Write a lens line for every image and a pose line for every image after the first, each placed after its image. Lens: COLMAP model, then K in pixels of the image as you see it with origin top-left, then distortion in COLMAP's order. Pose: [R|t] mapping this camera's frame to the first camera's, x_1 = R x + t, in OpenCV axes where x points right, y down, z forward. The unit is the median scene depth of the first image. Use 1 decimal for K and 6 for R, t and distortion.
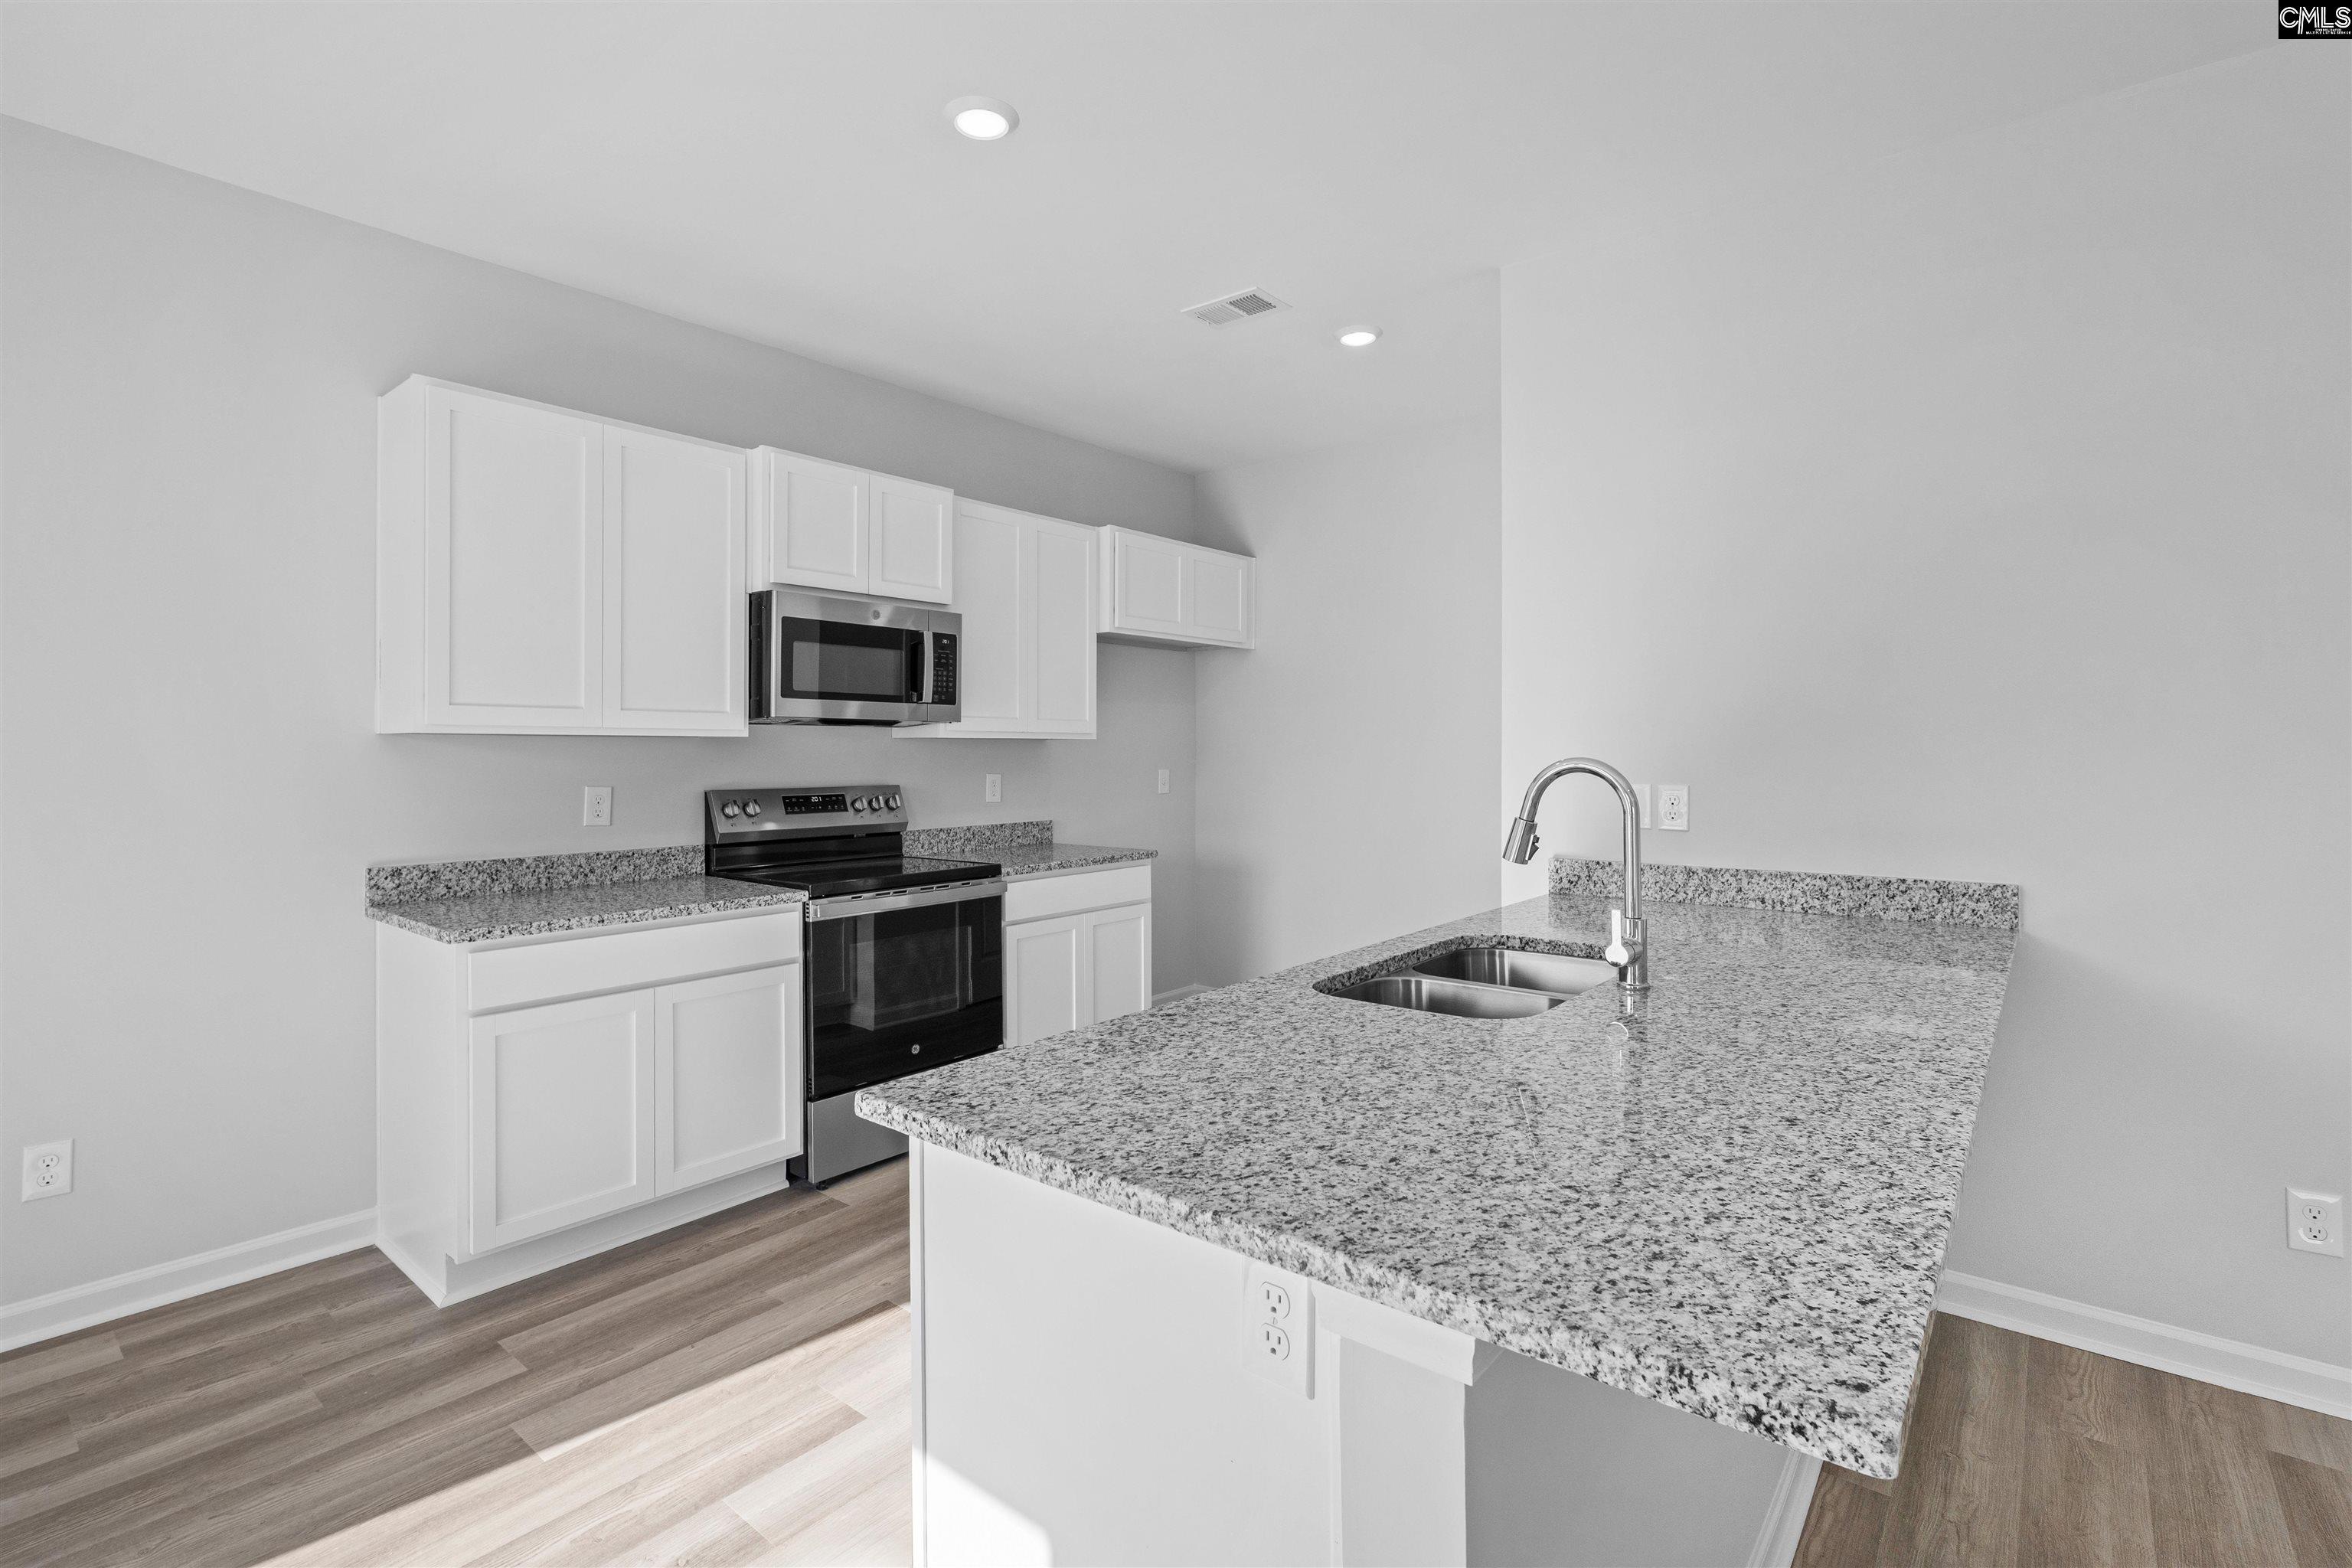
lens RADIAL K [[1097.6, 0, 1162.6], [0, 1097.6, 749.2], [0, 0, 1]] dist [-0.002162, -0.000072]
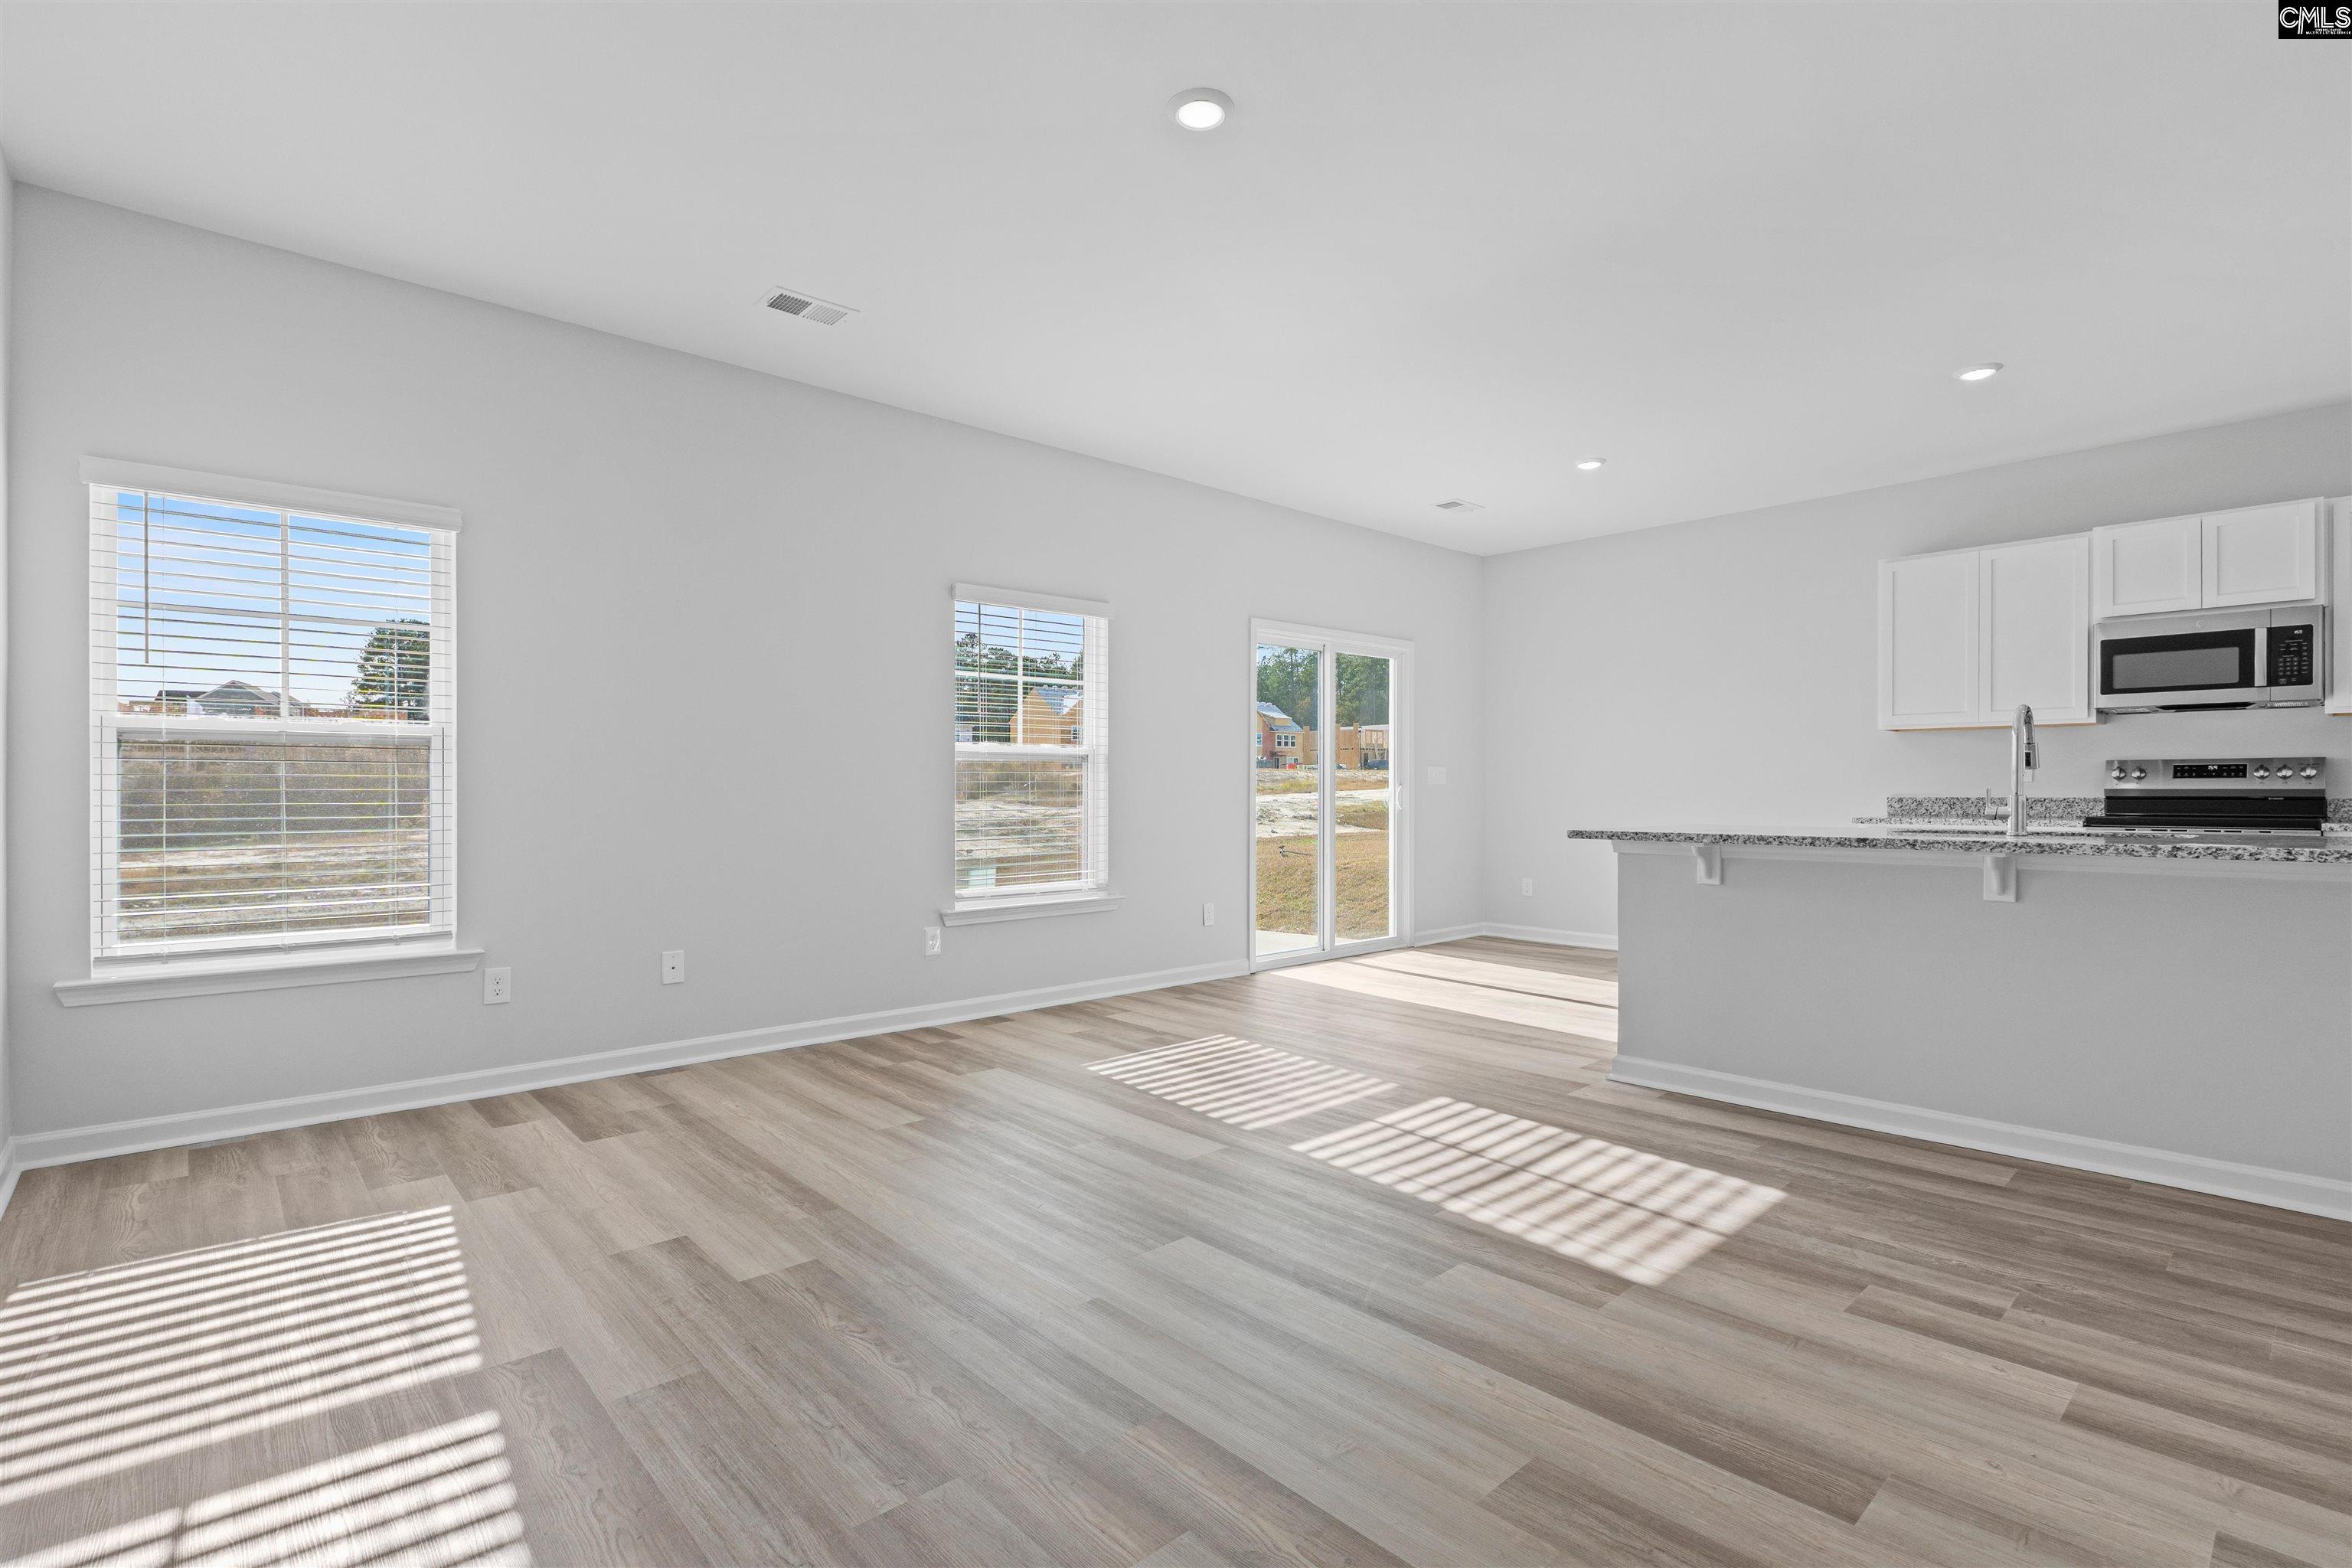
lens RADIAL K [[1086.9, 0, 1175.8], [0, 1086.9, 797.6], [0, 0, 1]] dist [-0.007595, -0.000733]
pose [[-0.141858, 0.007996, -0.989855, 1.129362], [0.002428, 0.999967, 0.007730, 0.068773], [0.989884, -0.001306, -0.141873, -0.030046]]
